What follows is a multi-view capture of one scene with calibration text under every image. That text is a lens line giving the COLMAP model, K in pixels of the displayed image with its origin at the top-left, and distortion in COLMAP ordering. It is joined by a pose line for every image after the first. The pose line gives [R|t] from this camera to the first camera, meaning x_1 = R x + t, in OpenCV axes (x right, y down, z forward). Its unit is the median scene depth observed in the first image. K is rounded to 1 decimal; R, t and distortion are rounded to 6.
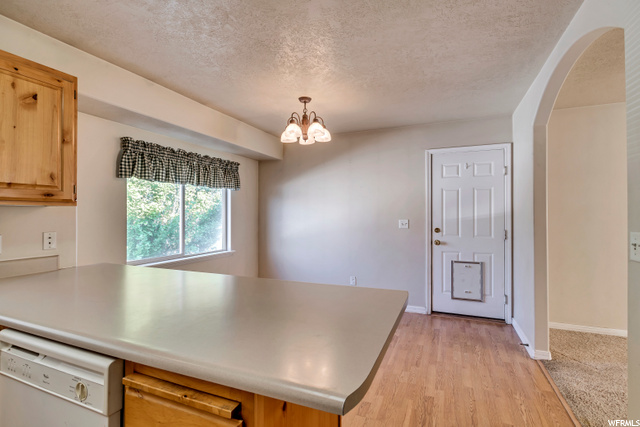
lens RADIAL K [[301.0, 0, 326.7], [0, 301.0, 212.8], [0, 0, 1]] dist [0.000130, 0.000105]
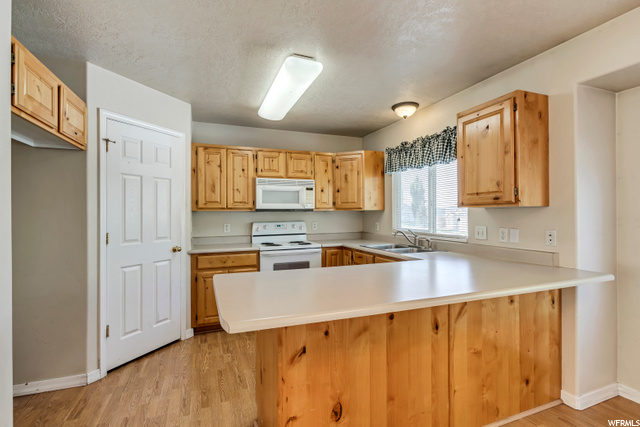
lens RADIAL K [[301.0, 0, 326.7], [0, 301.0, 212.8], [0, 0, 1]] dist [0.000130, 0.000105]
pose [[-0.725606, -0.000077, -0.688111, 0.272739], [0.007028, 0.999947, -0.007522, 0.003055], [0.688075, -0.010294, -0.725567, 0.826103]]
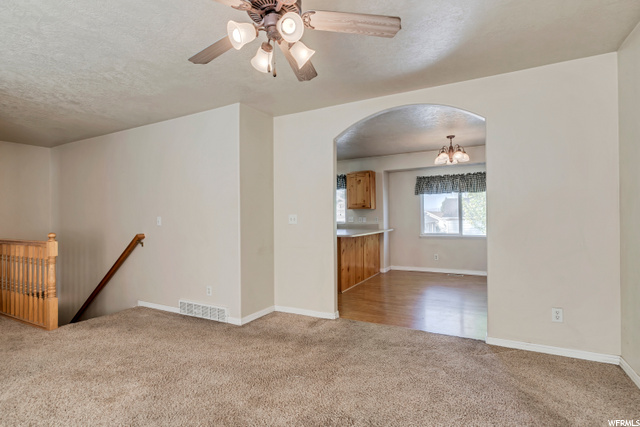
lens RADIAL K [[301.0, 0, 326.7], [0, 301.0, 212.8], [0, 0, 1]] dist [0.000130, 0.000105]
pose [[-0.086677, -0.016379, -0.996102, 1.573303], [0.015775, 0.999717, -0.017811, 0.045611], [0.996112, -0.017257, -0.086394, 0.503894]]
